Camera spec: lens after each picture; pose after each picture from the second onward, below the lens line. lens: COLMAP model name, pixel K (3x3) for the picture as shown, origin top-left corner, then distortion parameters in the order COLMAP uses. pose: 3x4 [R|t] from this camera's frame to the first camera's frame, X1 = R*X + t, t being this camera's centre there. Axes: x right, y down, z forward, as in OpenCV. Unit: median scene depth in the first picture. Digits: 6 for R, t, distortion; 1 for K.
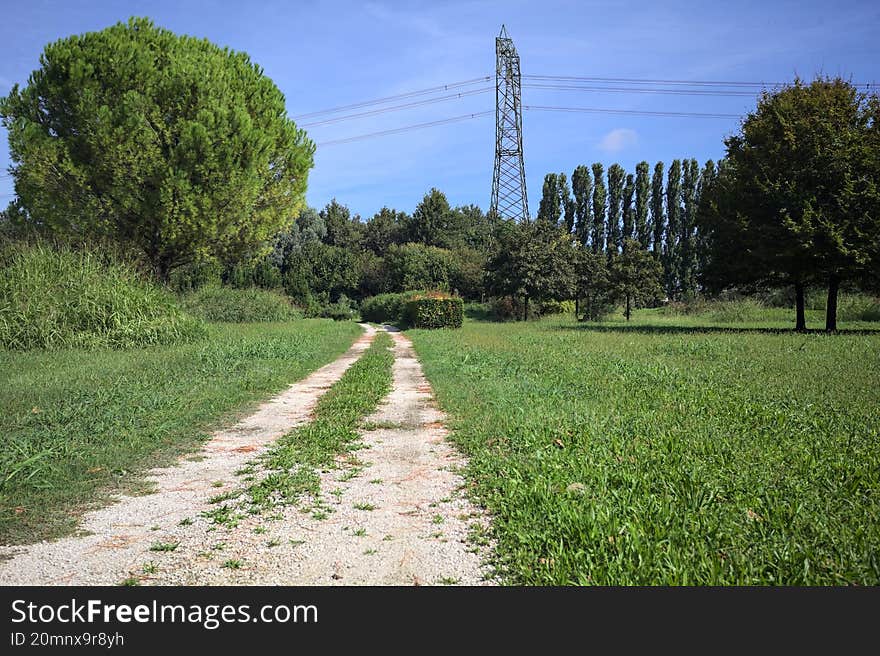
lens RADIAL K [[761.1, 0, 441.0], [0, 761.1, 313.6], [0, 0, 1]] dist [0.002689, 0.089774]
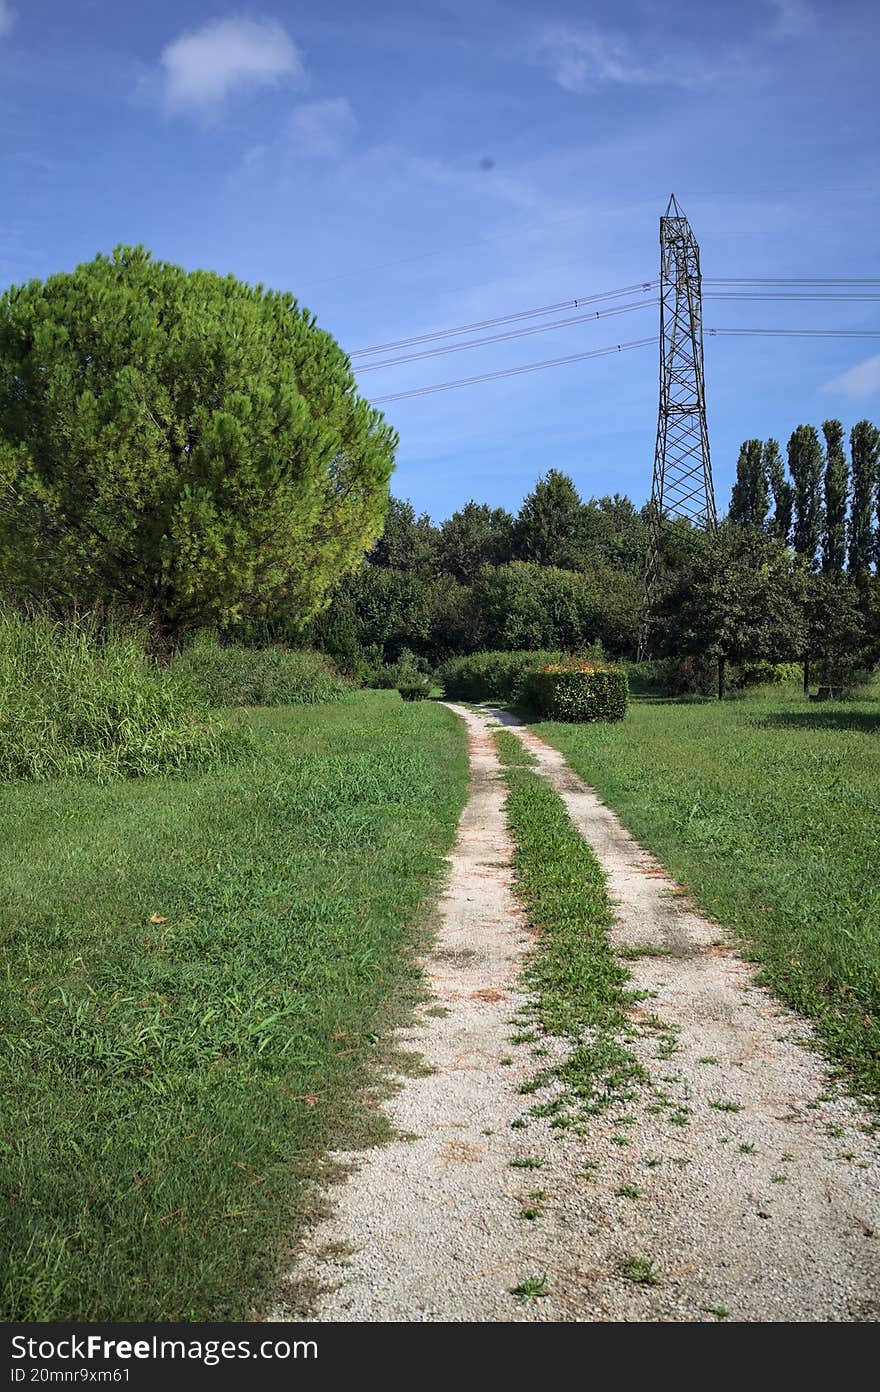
lens RADIAL K [[1307.4, 0, 413.7], [0, 1307.4, 662.7], [0, 0, 1]] dist [0.002031, 0.138680]
pose [[0.996236, -0.005064, -0.086538, -0.061095], [0.005869, 0.999942, 0.009050, -0.044310], [0.086487, -0.009523, 0.996207, -0.076215]]
